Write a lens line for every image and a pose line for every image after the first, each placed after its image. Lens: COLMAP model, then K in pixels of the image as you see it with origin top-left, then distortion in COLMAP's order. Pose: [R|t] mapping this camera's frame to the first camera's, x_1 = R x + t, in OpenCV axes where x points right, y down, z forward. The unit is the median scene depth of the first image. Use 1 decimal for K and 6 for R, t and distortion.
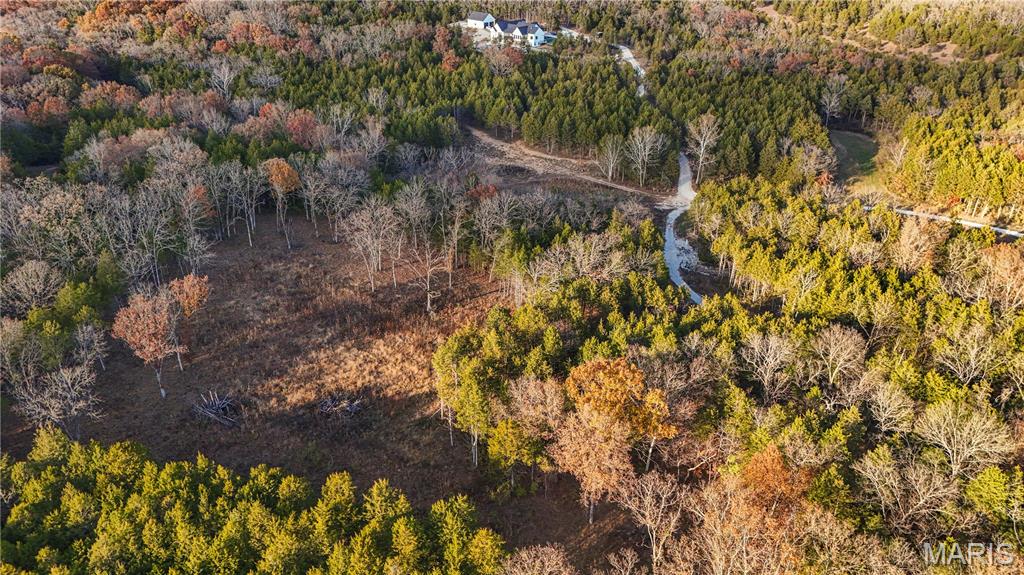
lens RADIAL K [[742.1, 0, 514.9], [0, 742.1, 292.6], [0, 0, 1]] dist [0.066576, -0.062451]
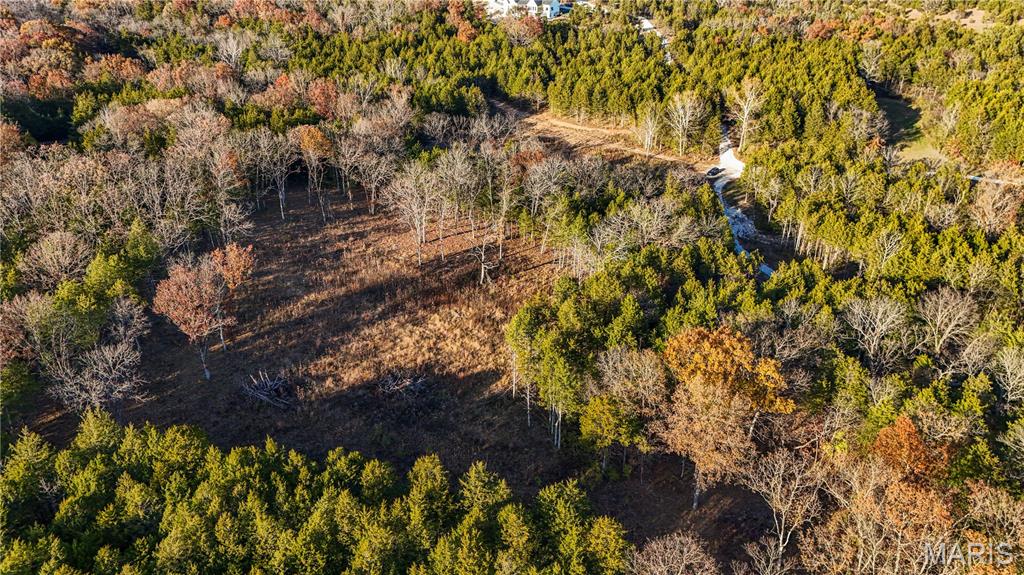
lens RADIAL K [[742.1, 0, 514.9], [0, 742.1, 292.6], [0, 0, 1]] dist [0.066576, -0.062451]
pose [[0.999806, -0.016584, 0.010590, -0.085779], [0.016423, 0.999751, 0.015131, 0.022566], [-0.010838, -0.014954, 0.999829, 0.075144]]
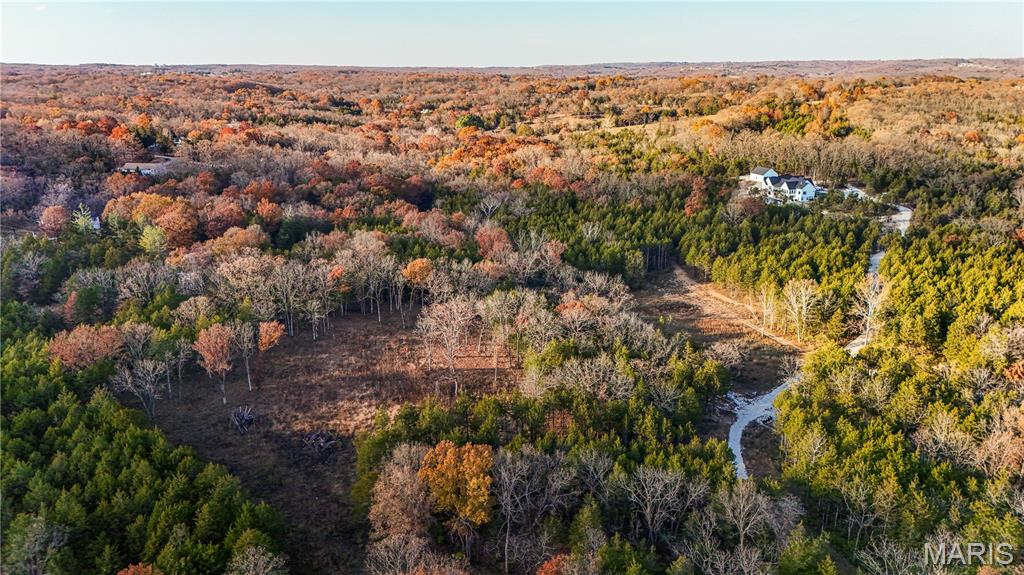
lens RADIAL K [[742.1, 0, 514.9], [0, 742.1, 292.6], [0, 0, 1]] dist [0.066576, -0.062451]
pose [[0.859238, 0.132648, -0.494080, 0.501479], [-0.226614, 0.964564, -0.135137, 0.008104], [0.458646, 0.228080, 0.858850, 0.033367]]
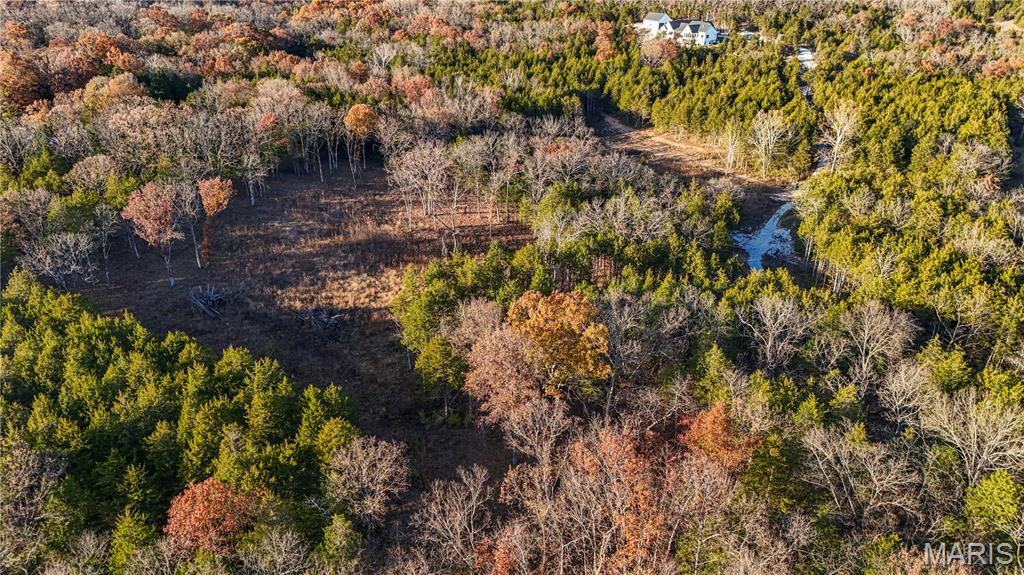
lens RADIAL K [[742.1, 0, 514.9], [0, 742.1, 292.6], [0, 0, 1]] dist [0.066576, -0.062451]
pose [[0.954828, 0.122028, -0.270946, 0.228175], [-0.133172, 0.990825, -0.023060, 0.088587], [0.265646, 0.058101, 0.962318, 0.090929]]
